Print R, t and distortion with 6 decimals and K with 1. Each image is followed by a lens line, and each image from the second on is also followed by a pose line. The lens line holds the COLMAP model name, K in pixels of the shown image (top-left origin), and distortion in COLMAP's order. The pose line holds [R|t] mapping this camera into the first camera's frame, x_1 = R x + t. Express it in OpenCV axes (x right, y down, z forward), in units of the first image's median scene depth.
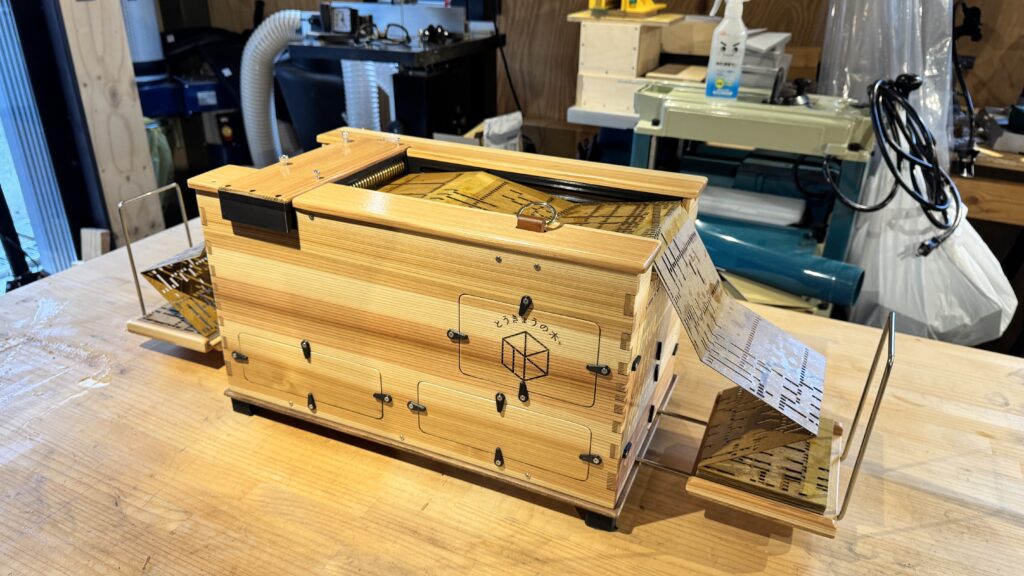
lens RADIAL K [[735.4, 0, 508.9], [0, 735.4, 291.4], [0, 0, 1]] dist [0.051844, -0.084582]
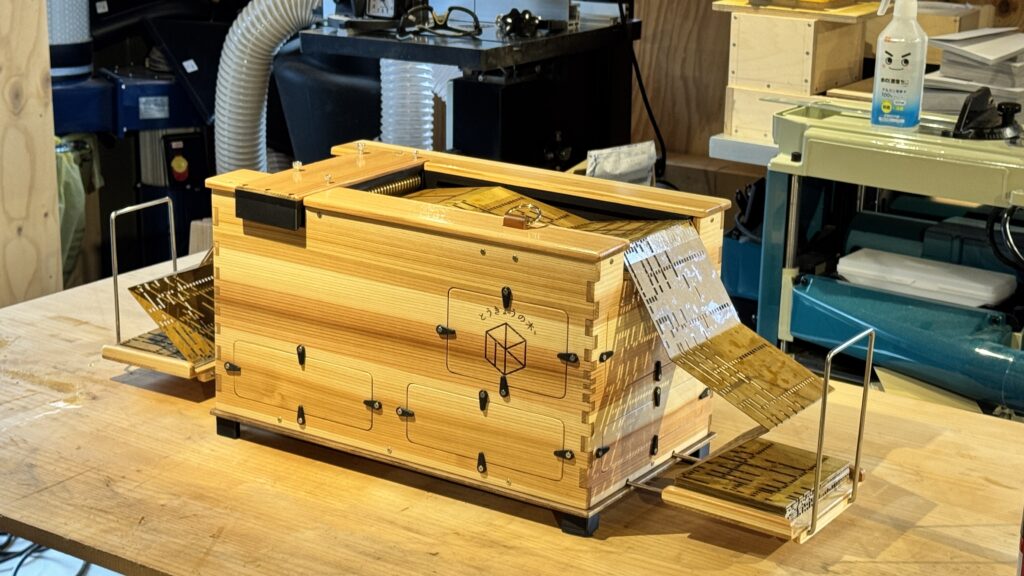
lens RADIAL K [[1841.4, 0, 496.9], [0, 1841.4, 279.6], [0, 0, 1]] dist [0.102224, 0.000000]
pose [[0.986866, 0.045571, -0.154979, 0.358822], [-0.071763, 0.983194, -0.167868, 0.377014], [0.144725, 0.176785, 0.973551, -1.372281]]
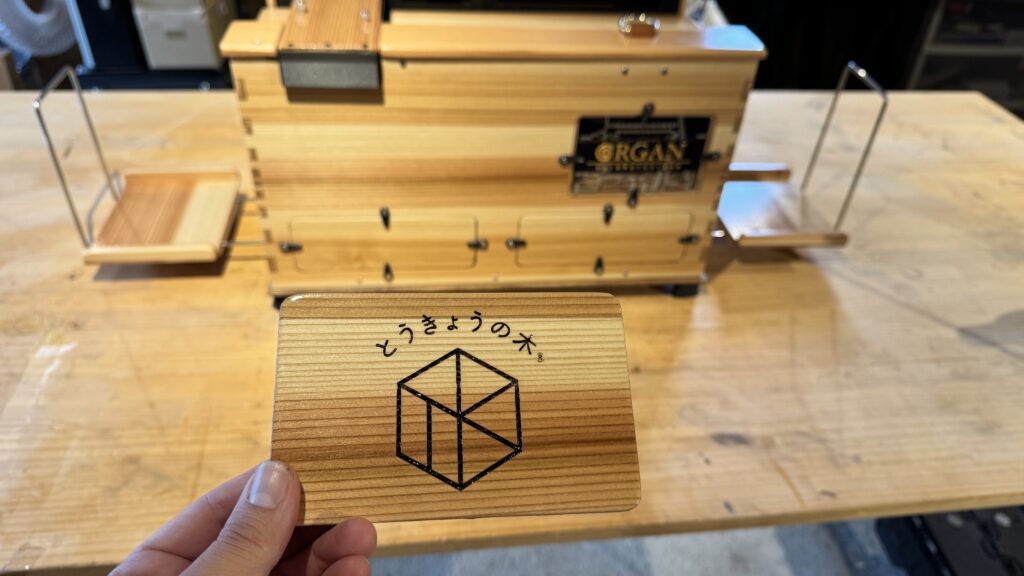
lens RADIAL K [[735.4, 0, 502.5], [0, 735.4, 297.8], [0, 0, 1]] dist [0.051844, -0.084582]
pose [[0.864070, -0.292840, 0.409424, -0.566908], [0.193720, 0.944172, 0.266482, -0.044968], [-0.464603, -0.150945, 0.872559, 0.104297]]
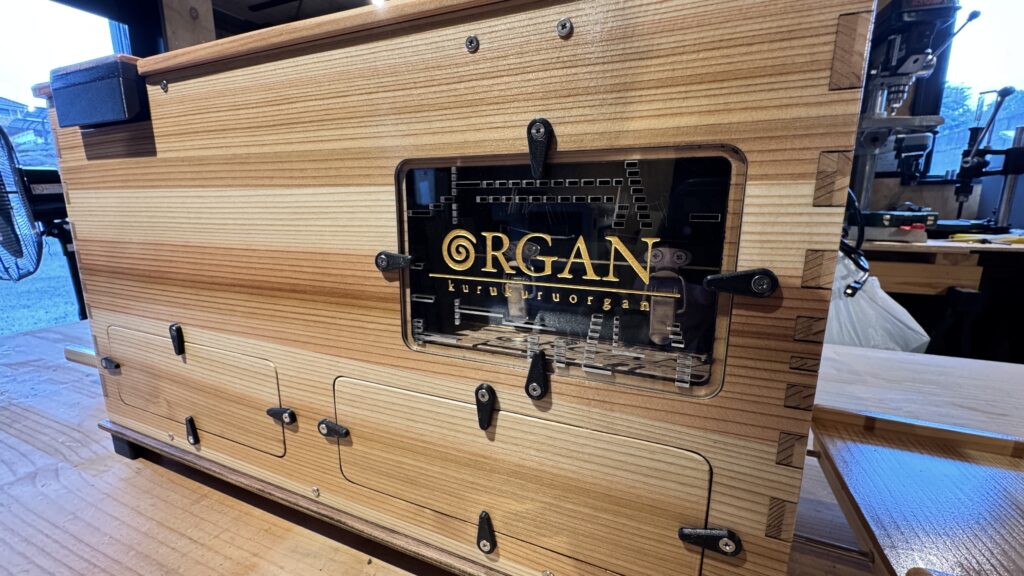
lens RADIAL K [[409.4, 0, 512.1], [0, 409.4, 287.3], [0, 0, 1]] dist [-0.007663, 0.000248]
pose [[0.999762, -0.019357, 0.010058, 0.003548], [0.021282, 0.966723, -0.254938, 0.131783], [-0.004789, 0.255091, 0.966905, 0.667324]]
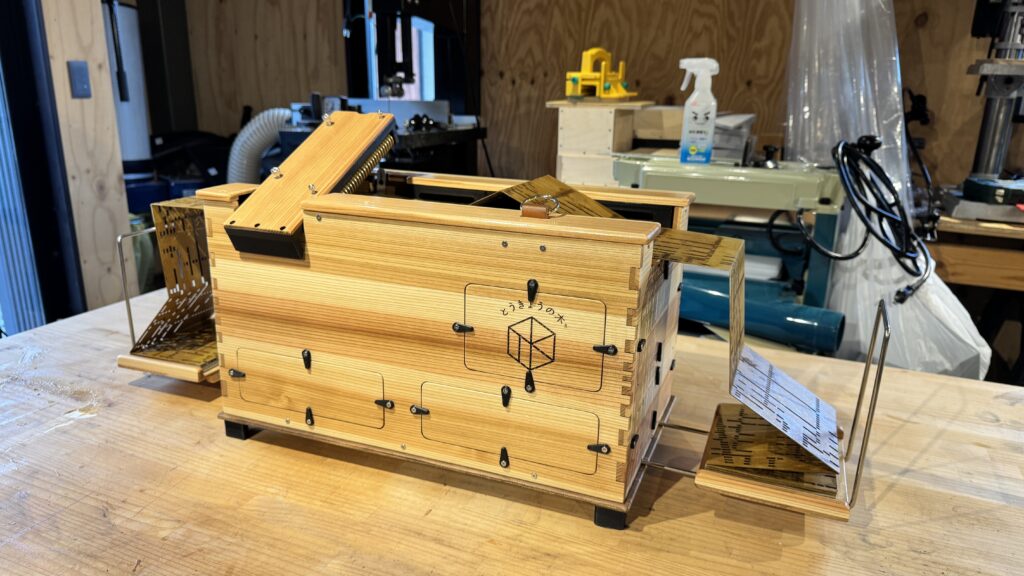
lens RADIAL K [[735.4, 0, 509.9], [0, 735.4, 290.1], [0, 0, 1]] dist [0.051844, -0.084582]
pose [[0.999194, -0.010915, 0.038622, -0.039369], [0.017115, 0.986305, -0.164039, 0.157684], [-0.036302, 0.164567, 0.985698, -0.006024]]
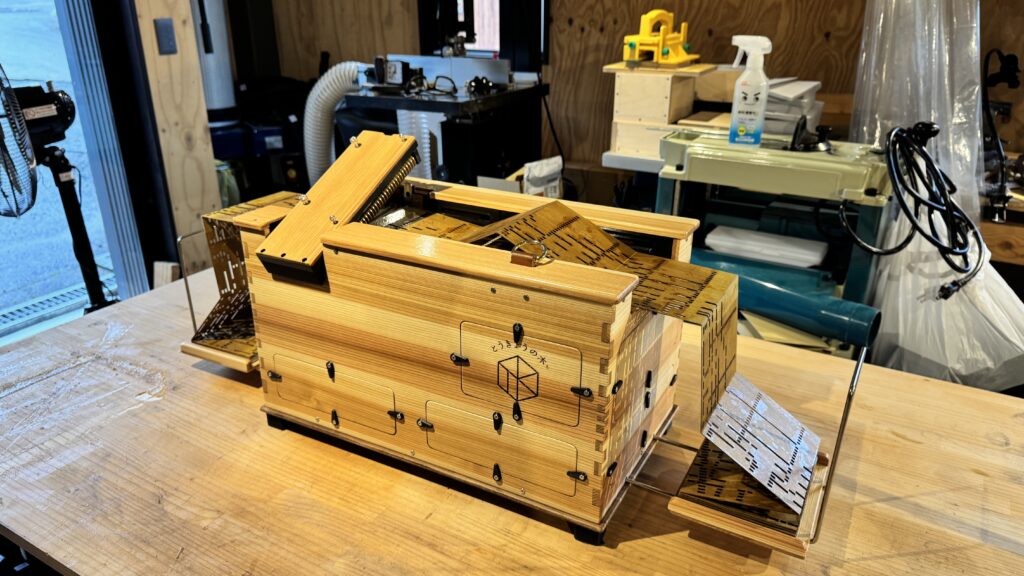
lens RADIAL K [[735.4, 0, 508.3], [0, 735.4, 288.4], [0, 0, 1]] dist [0.051844, -0.084582]
pose [[0.996455, 0.016912, -0.082409, 0.084177], [-0.021663, 0.998133, -0.057111, 0.014170], [0.081289, 0.058693, 0.994961, -0.095814]]
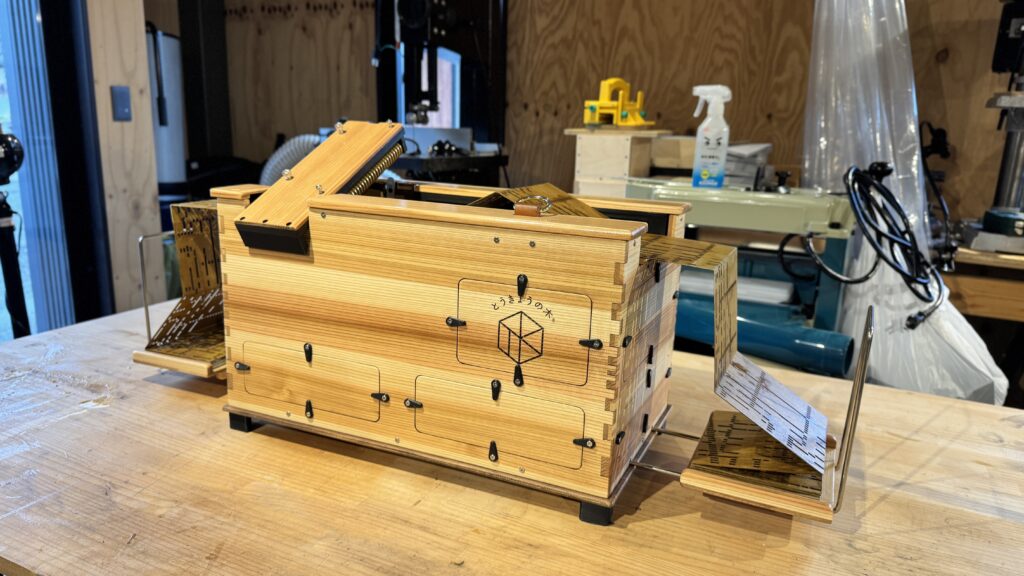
lens RADIAL K [[735.4, 0, 509.0], [0, 735.4, 287.6], [0, 0, 1]] dist [0.051844, -0.084582]
pose [[0.999879, 0.015424, -0.001945, 0.006065], [-0.015479, 0.976066, -0.216921, 0.213167], [-0.001447, 0.216925, 0.976187, -0.025713]]
